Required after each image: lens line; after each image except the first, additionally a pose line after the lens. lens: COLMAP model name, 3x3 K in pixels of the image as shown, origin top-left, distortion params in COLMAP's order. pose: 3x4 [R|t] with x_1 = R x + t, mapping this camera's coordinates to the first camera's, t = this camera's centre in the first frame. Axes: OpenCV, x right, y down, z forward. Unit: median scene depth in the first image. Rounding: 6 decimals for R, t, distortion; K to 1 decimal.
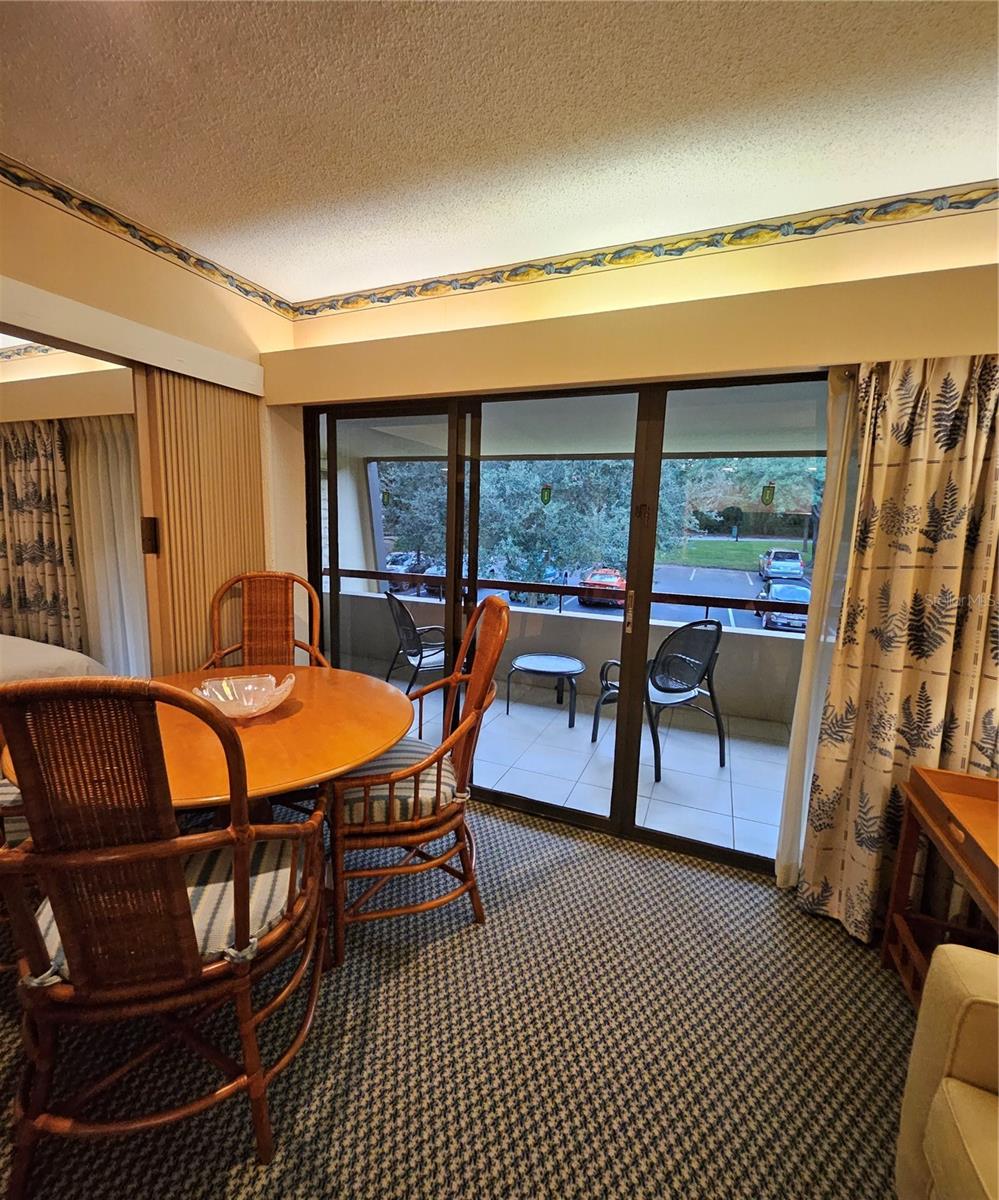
lens RADIAL K [[524.8, 0, 498.2], [0, 524.8, 593.1], [0, 0, 1]] dist [0.007263, -0.002342]
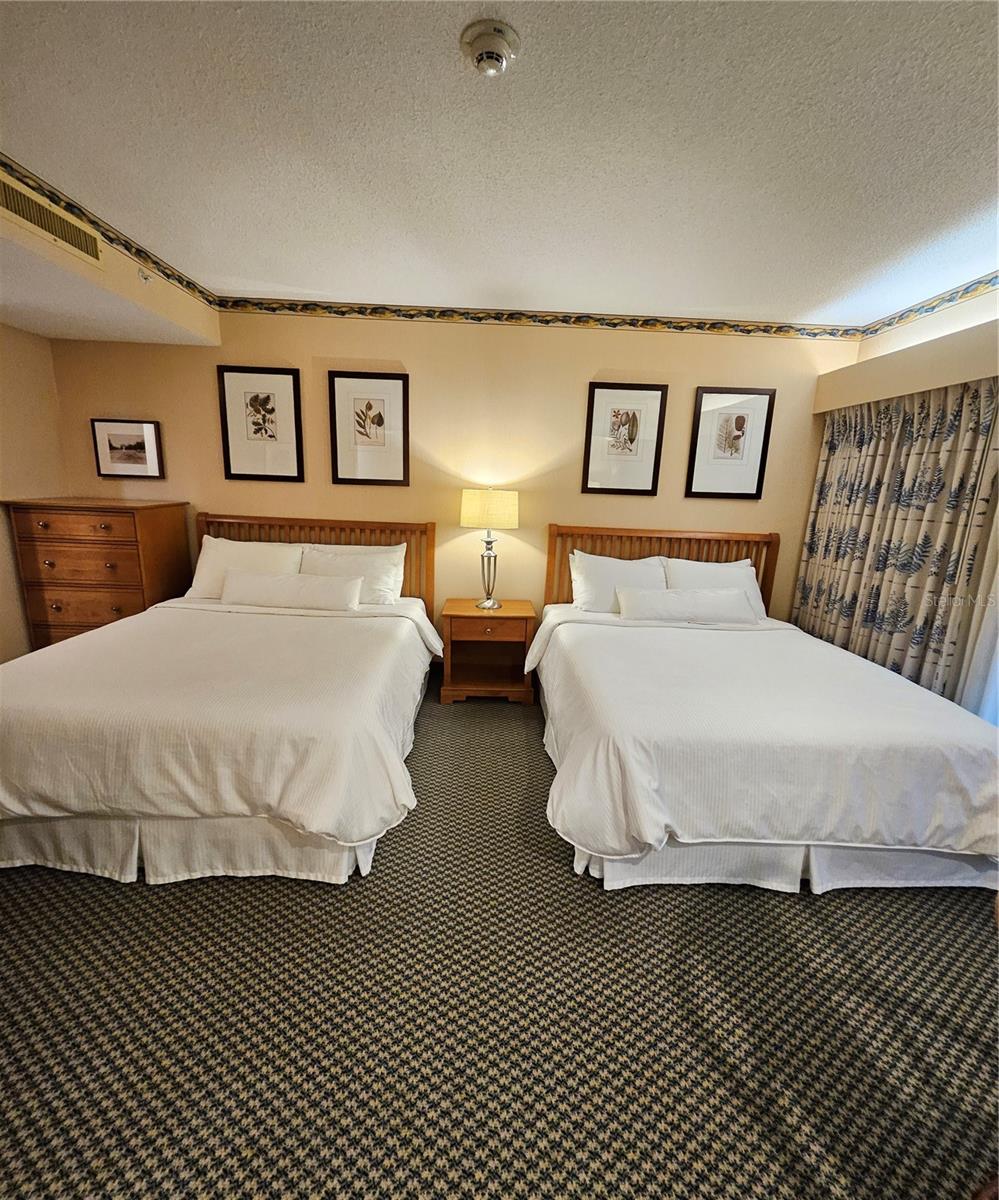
lens RADIAL K [[524.8, 0, 491.6], [0, 524.8, 599.5], [0, 0, 1]] dist [0.007263, -0.002342]
pose [[0.394229, 0.187354, -0.899712, -0.567075], [-0.158764, 0.978164, 0.134125, -0.034086], [0.905195, 0.089966, 0.415365, 0.166728]]
